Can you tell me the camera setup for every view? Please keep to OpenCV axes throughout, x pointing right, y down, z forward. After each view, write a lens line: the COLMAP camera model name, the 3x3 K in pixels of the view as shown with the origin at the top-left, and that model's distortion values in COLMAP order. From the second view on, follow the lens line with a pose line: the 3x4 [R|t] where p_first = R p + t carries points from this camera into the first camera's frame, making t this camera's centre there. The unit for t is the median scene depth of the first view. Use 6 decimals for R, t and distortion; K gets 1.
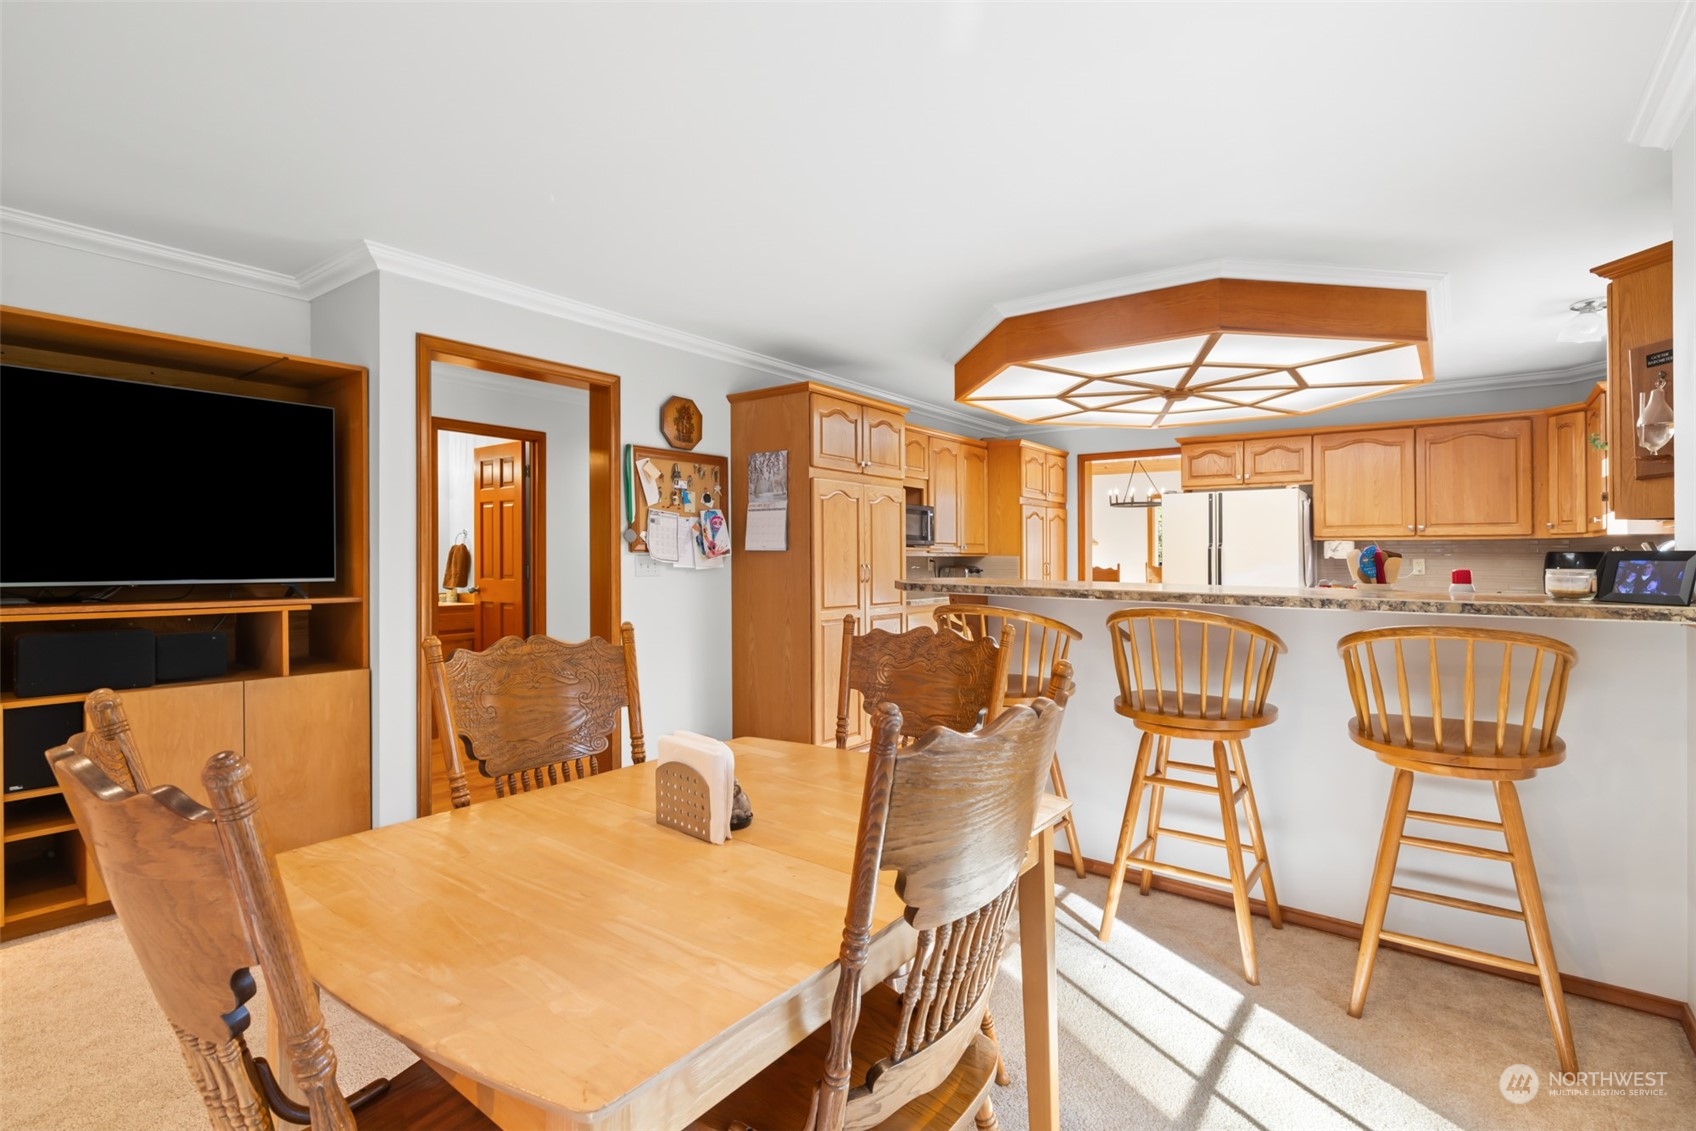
lens RADIAL K [[793.8, 0, 866.2], [0, 793.8, 547.8], [0, 0, 1]] dist [-0.003088, -0.000358]
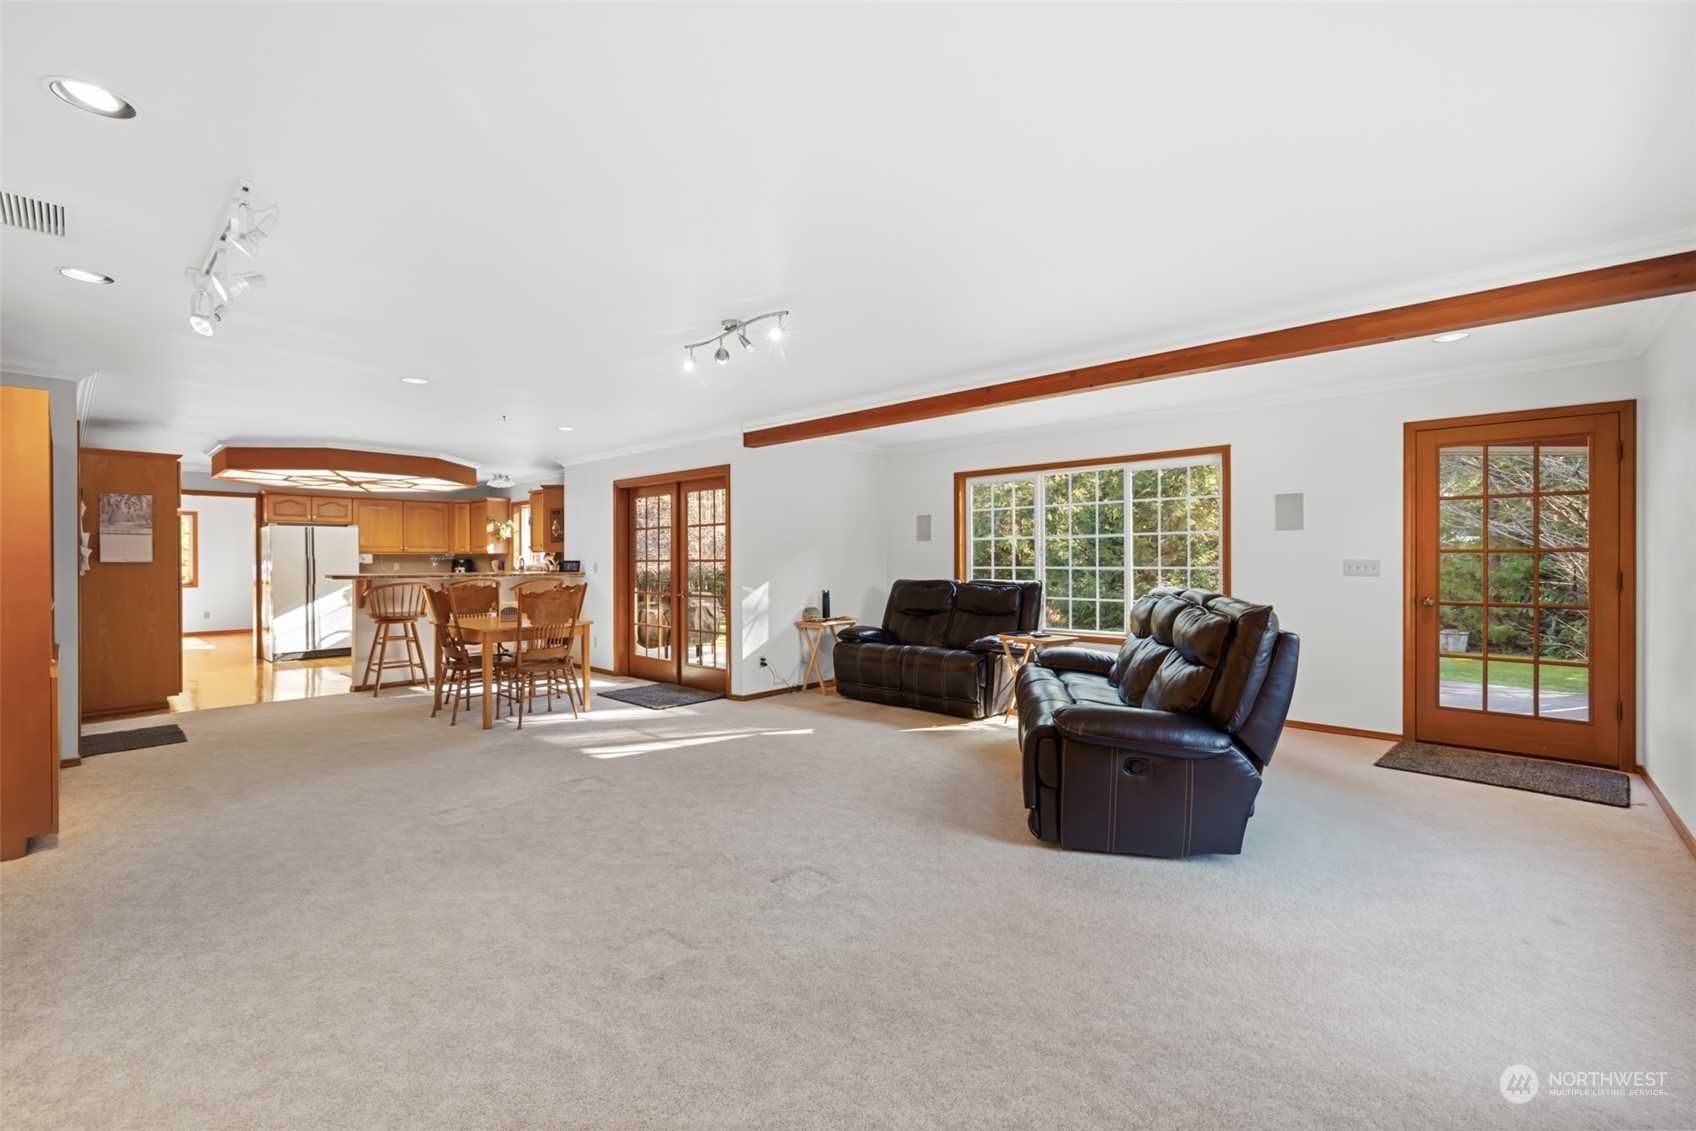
lens RADIAL K [[716.8, 0, 848.6], [0, 716.8, 559.0], [0, 0, 1]] dist [0.002351, 0.000059]
pose [[0.092704, -0.005682, 0.995677, -1.174280], [-0.003814, 0.999974, 0.006062, -0.013760], [-0.995686, -0.004359, 0.092680, -0.388013]]
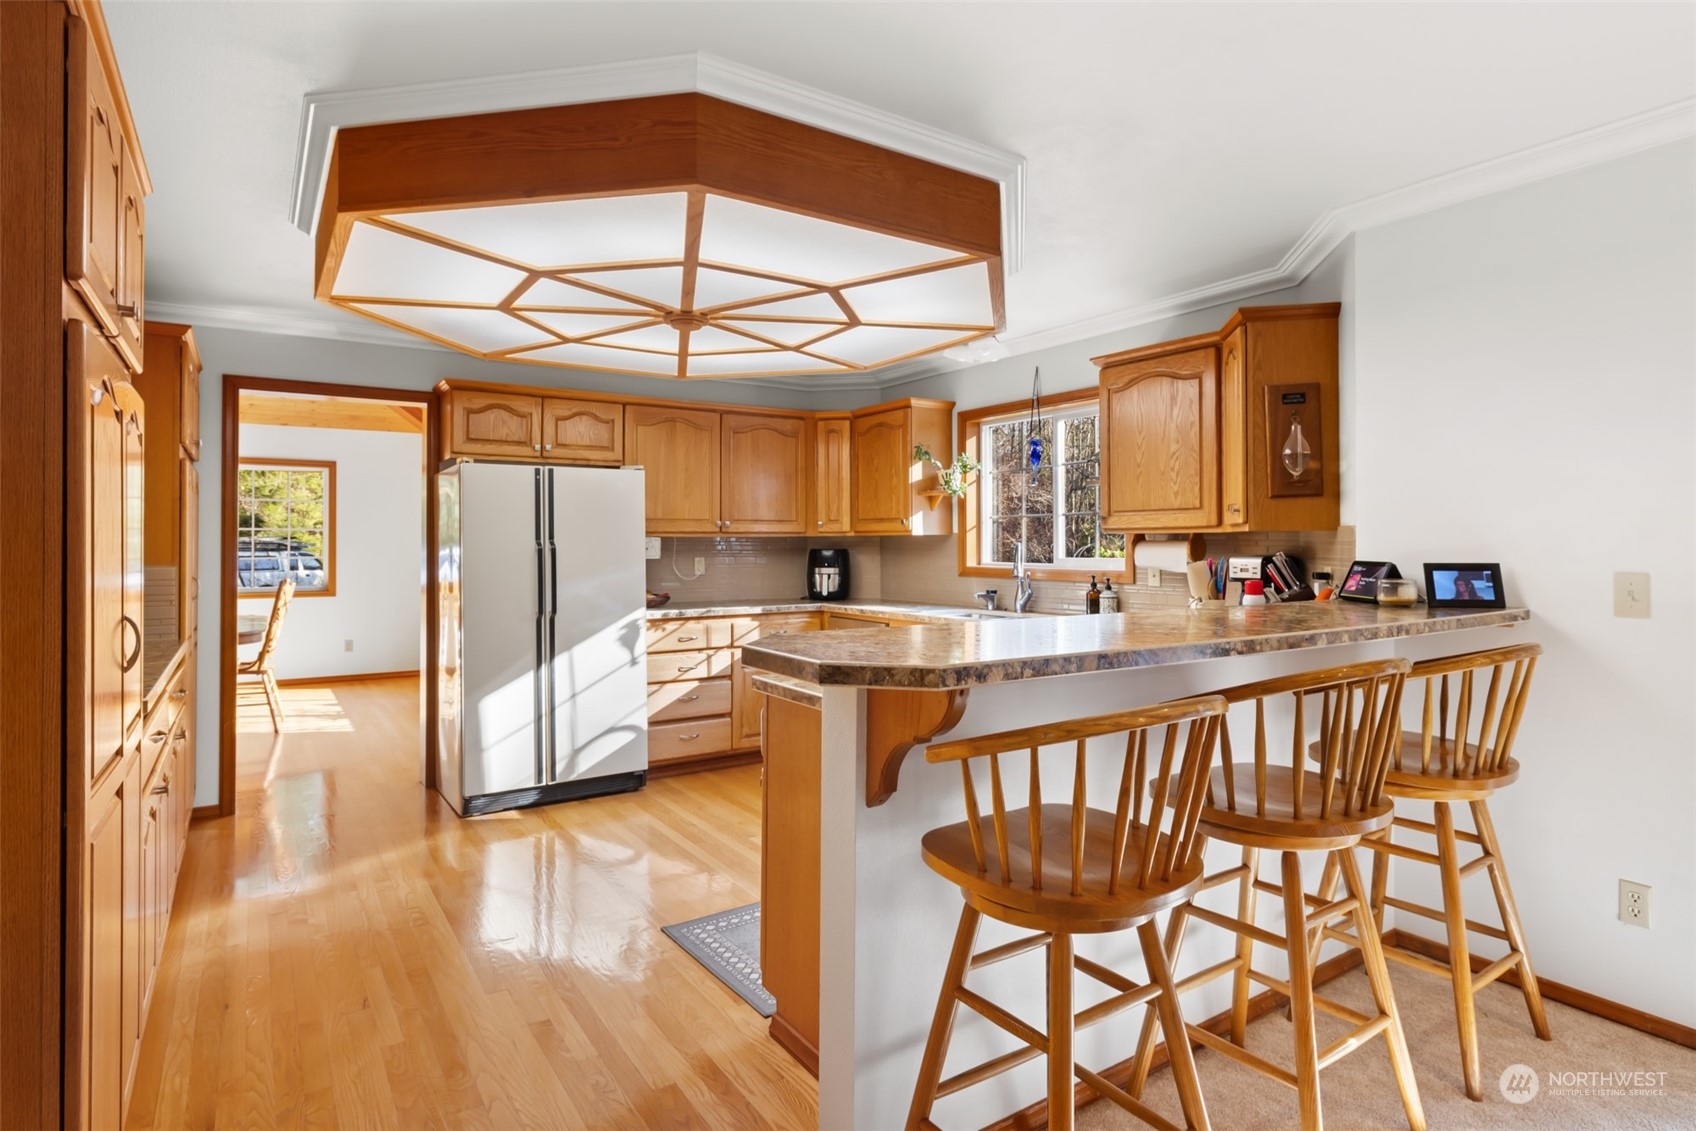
lens RADIAL K [[899.9, 0, 850.4], [0, 899.9, 531.0], [0, 0, 1]] dist [0.000303, 0.000526]
pose [[0.333315, 0.006867, 0.942790, -0.237131], [-0.004855, 0.999973, -0.005567, -0.012584], [-0.942803, -0.002721, 0.333340, 0.548937]]
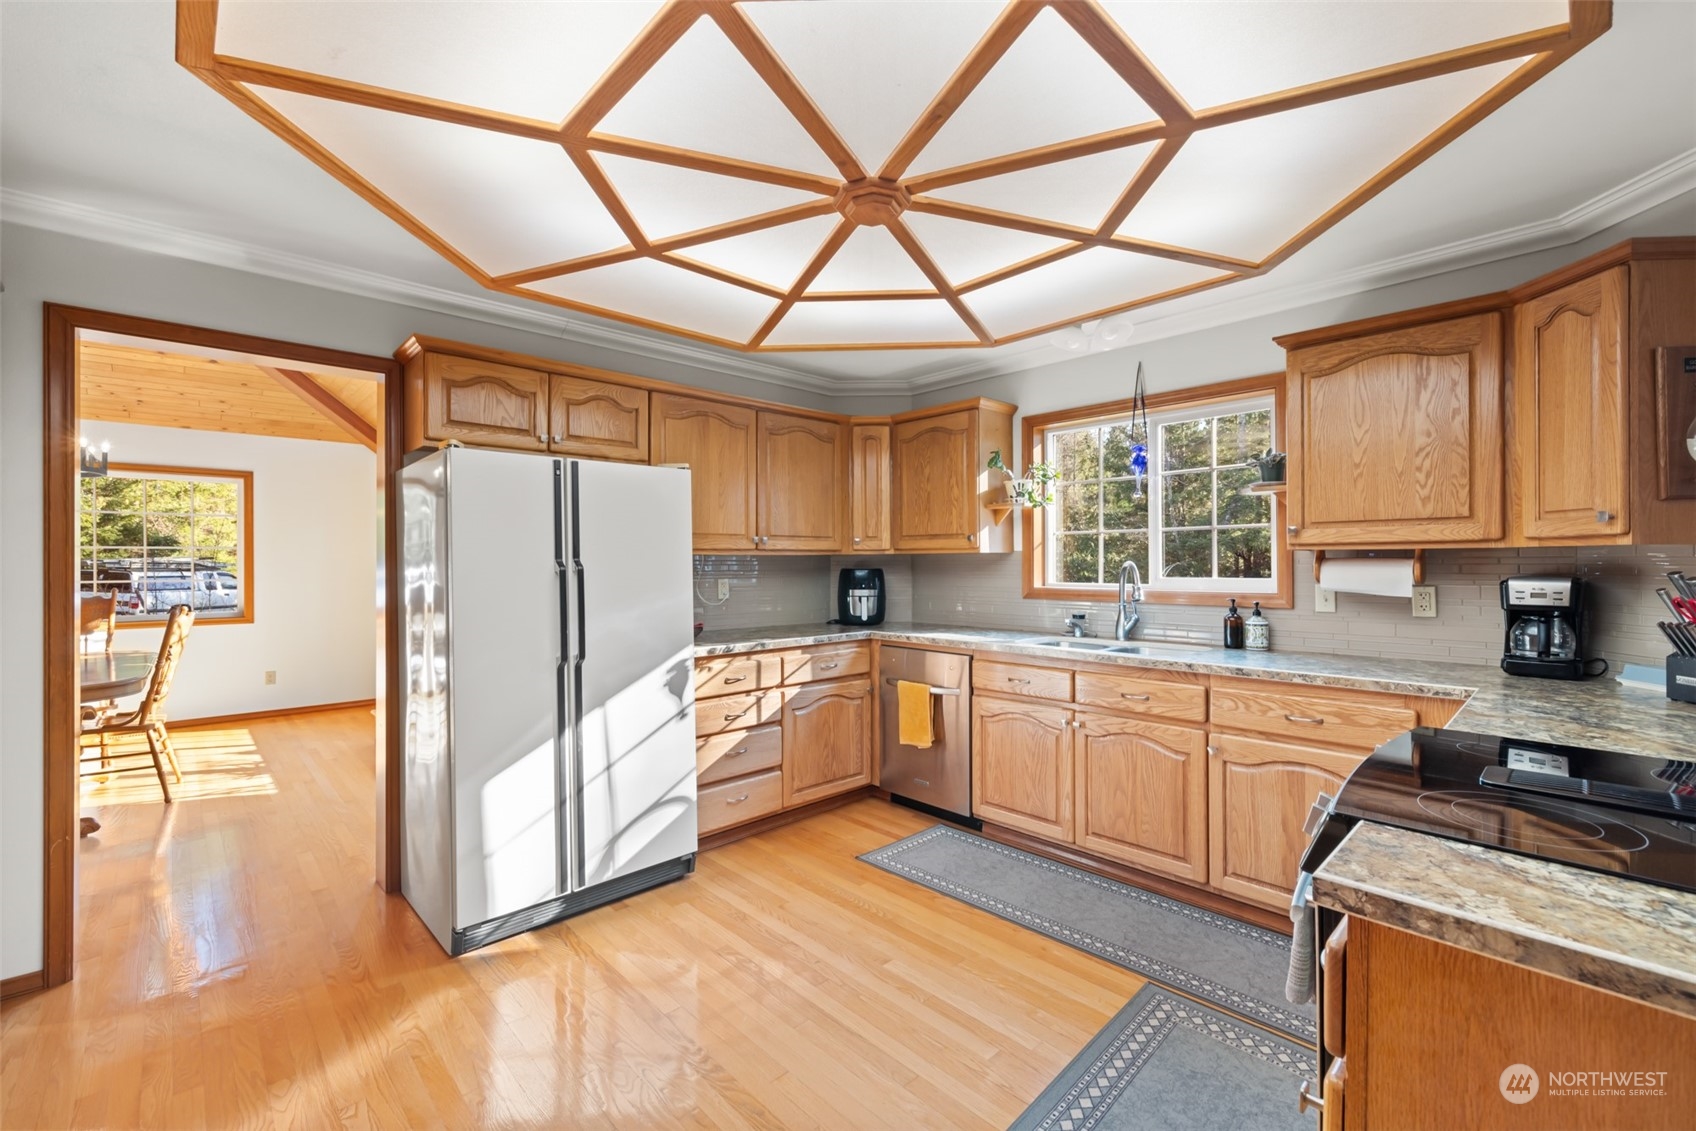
lens RADIAL K [[716.8, 0, 848.6], [0, 716.8, 559.0], [0, 0, 1]] dist [0.002351, 0.000059]
pose [[0.170508, -0.002072, 0.985354, 0.021723], [-0.004228, 0.999987, 0.002835, -0.009176], [-0.985347, -0.004650, 0.170497, 0.838795]]
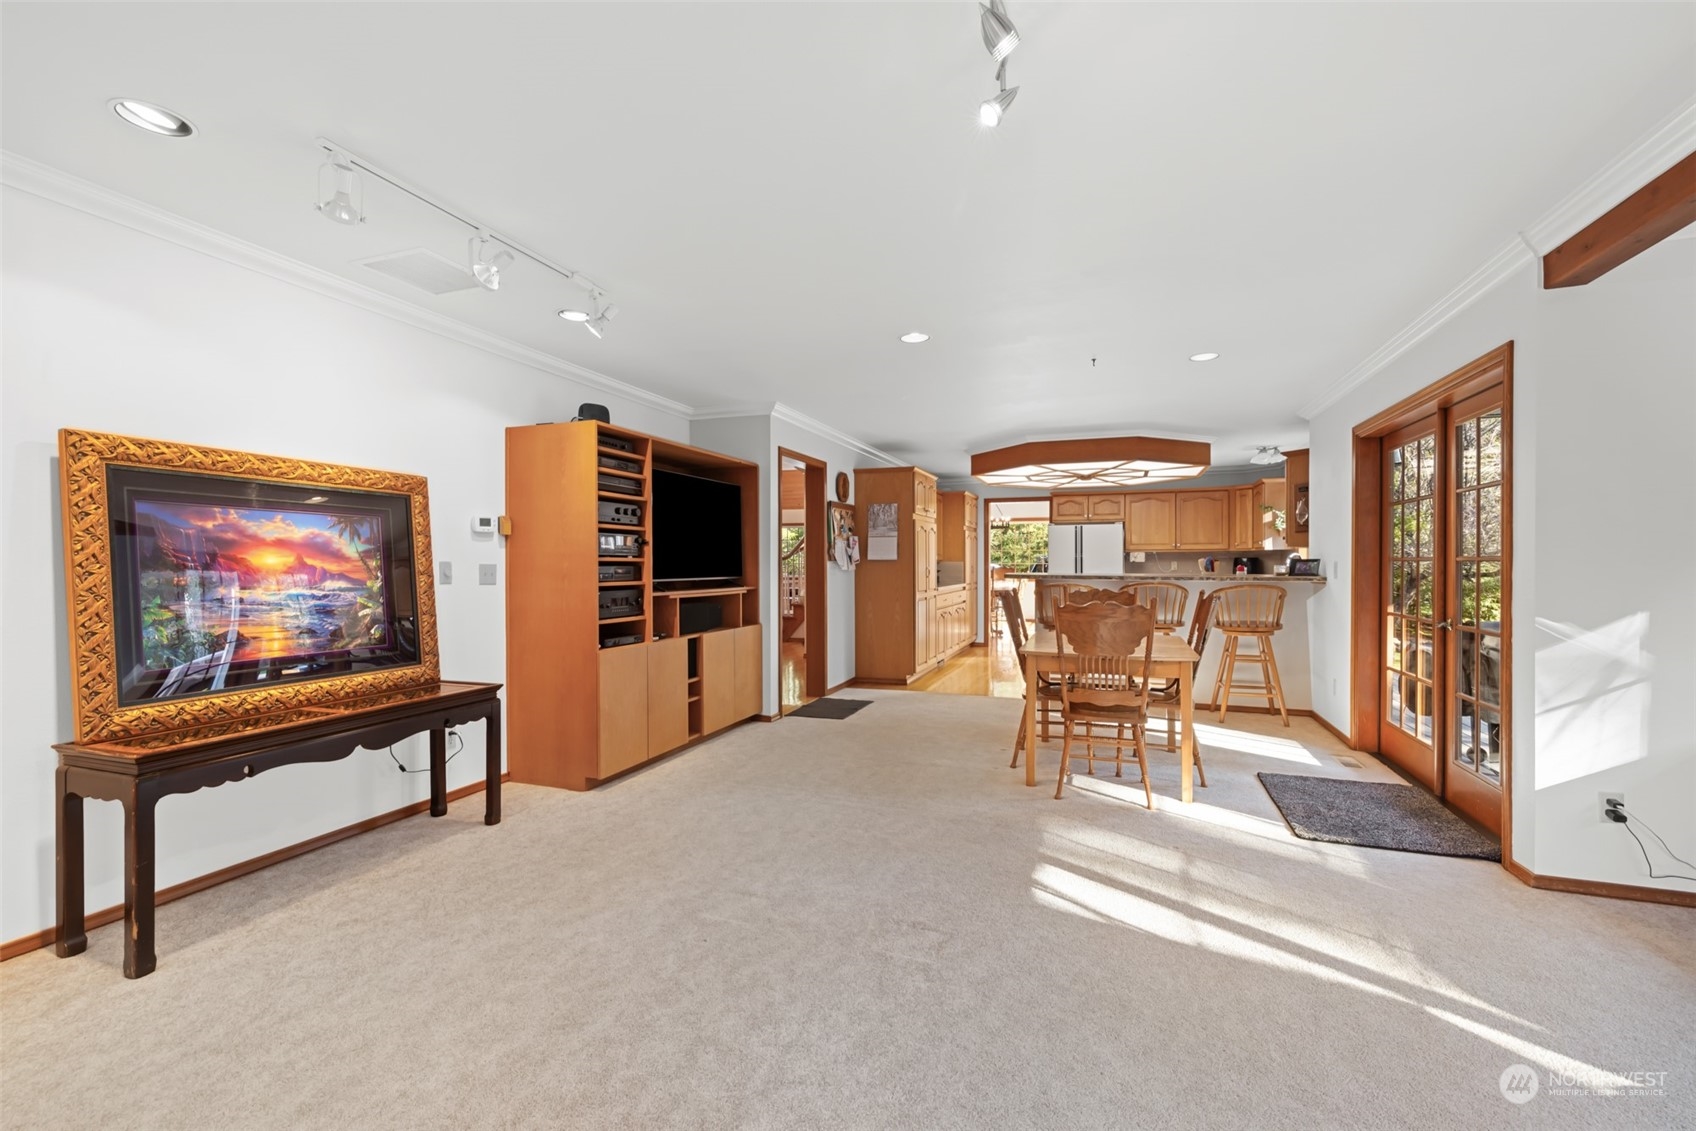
lens RADIAL K [[720.9, 0, 848.0], [0, 720.9, 565.5], [0, 0, 1]] dist [0.001292, 0.000327]
pose [[0.956854, -0.008544, 0.290443, -0.594915], [0.004271, 0.999873, 0.015340, -0.007798], [-0.290537, -0.013438, 0.956769, -0.452826]]
